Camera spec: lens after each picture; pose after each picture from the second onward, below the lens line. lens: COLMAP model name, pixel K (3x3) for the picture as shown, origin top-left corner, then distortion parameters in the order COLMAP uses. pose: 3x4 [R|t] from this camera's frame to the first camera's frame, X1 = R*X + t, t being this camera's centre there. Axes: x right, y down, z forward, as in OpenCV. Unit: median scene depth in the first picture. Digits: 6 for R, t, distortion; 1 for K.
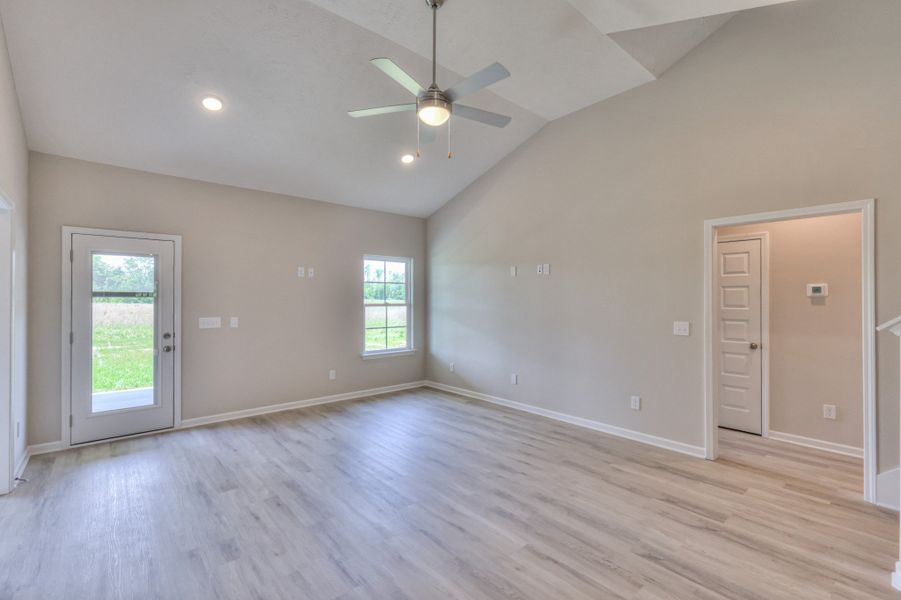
lens RADIAL K [[399.3, 0, 453.9], [0, 399.3, 300.8], [0, 0, 1]] dist [0.010512, 0.000130]
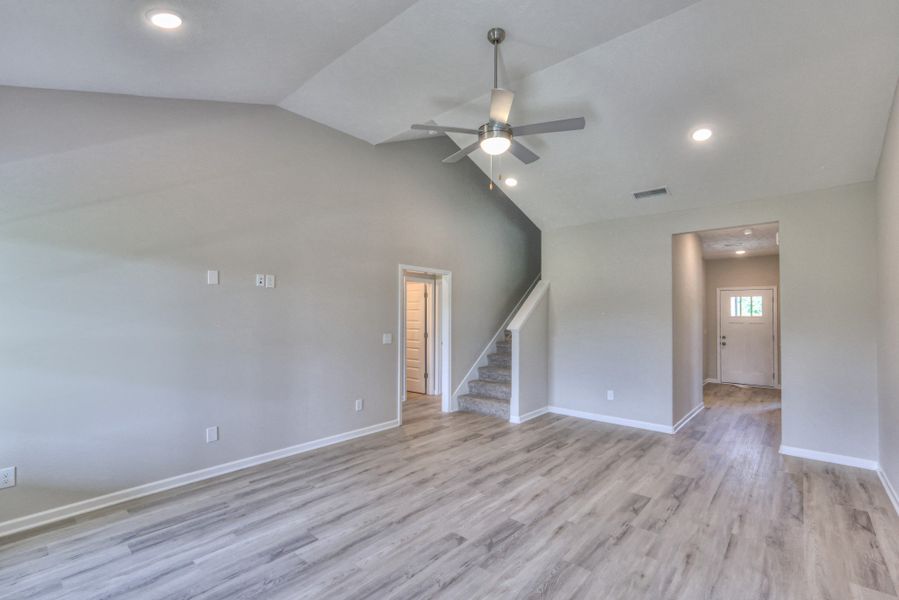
lens RADIAL K [[398.4, 0, 452.9], [0, 398.4, 300.8], [0, 0, 1]] dist [0.010512, 0.000130]
pose [[-0.134732, 0.038187, 0.990146, -0.934217], [-0.003900, 0.999229, -0.039068, -0.011441], [-0.990874, -0.009125, -0.134479, 1.074728]]
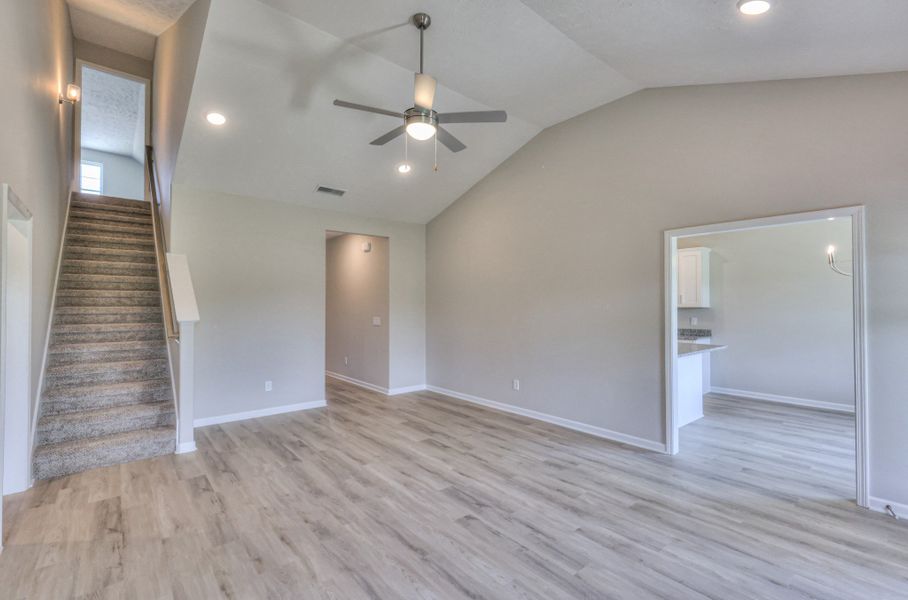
lens RADIAL K [[406.3, 0, 454.0], [0, 406.3, 300.0], [0, 0, 1]] dist [0.000918, 0.000363]
pose [[-0.999734, 0.001979, 0.022970, -0.139920], [0.001696, 0.999922, -0.012334, -0.004391], [-0.022992, -0.012292, -0.999660, 1.769330]]
